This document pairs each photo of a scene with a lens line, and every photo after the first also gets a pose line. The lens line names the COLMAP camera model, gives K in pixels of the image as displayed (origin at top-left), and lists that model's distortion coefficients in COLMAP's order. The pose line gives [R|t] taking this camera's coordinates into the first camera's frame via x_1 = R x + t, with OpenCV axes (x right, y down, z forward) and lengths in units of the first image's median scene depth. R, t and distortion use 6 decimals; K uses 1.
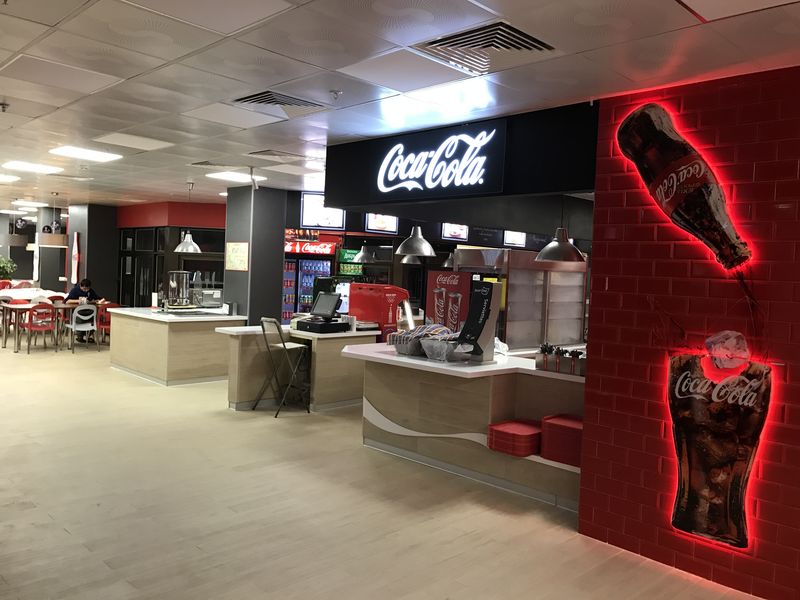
lens RADIAL K [[665.8, 0, 400.0], [0, 665.8, 300.0], [0, 0, 1]] dist [0.139828, -0.001903]
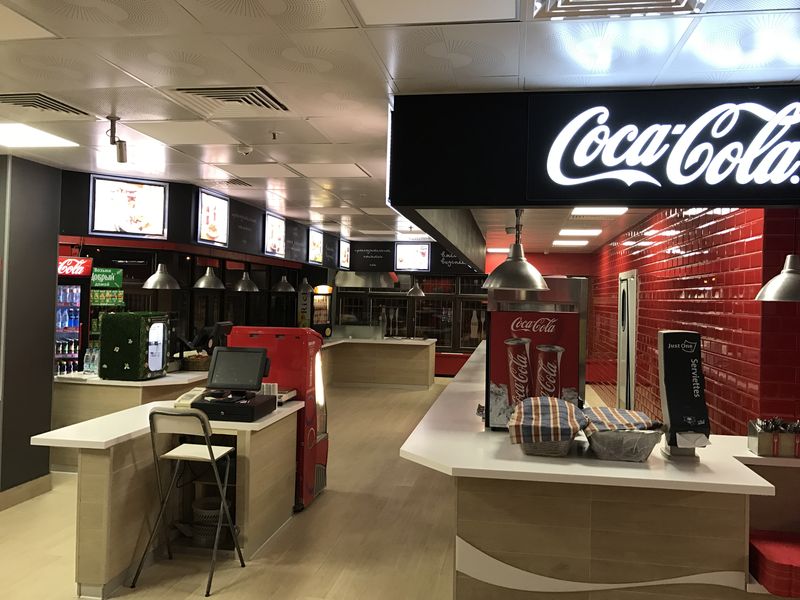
lens RADIAL K [[661.0, 0, 409.0], [0, 661.0, 288.5], [0, 0, 1]] dist [0.007960, 0.005788]
pose [[0.803725, -0.014087, 0.594834, -0.416394], [0.034039, 0.999171, -0.022330, -0.056481], [-0.594026, 0.038195, 0.803538, 0.550443]]
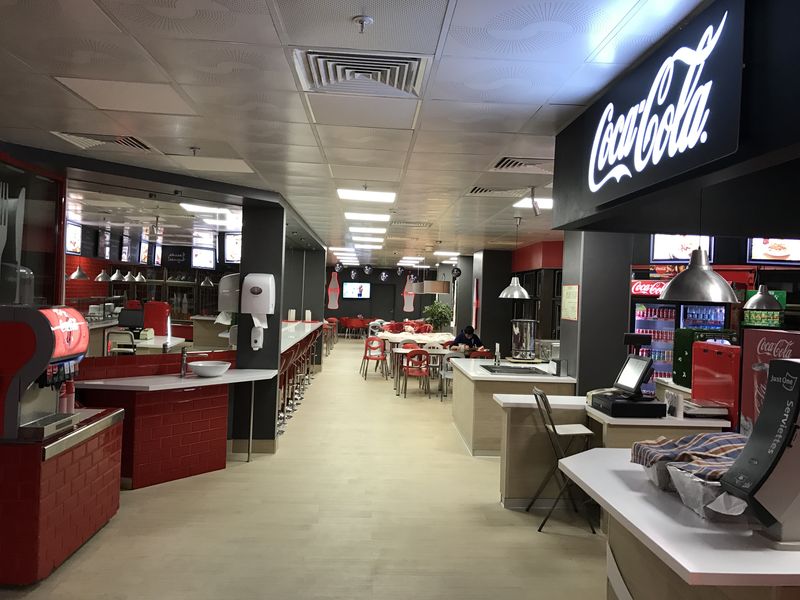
lens RADIAL K [[661.0, 0, 409.0], [0, 661.0, 288.5], [0, 0, 1]] dist [0.007960, 0.005788]
pose [[0.753799, -0.017824, -0.656864, 0.198780], [-0.034992, 0.997125, -0.067213, -0.032310], [0.656173, 0.073650, 0.751008, 0.423866]]
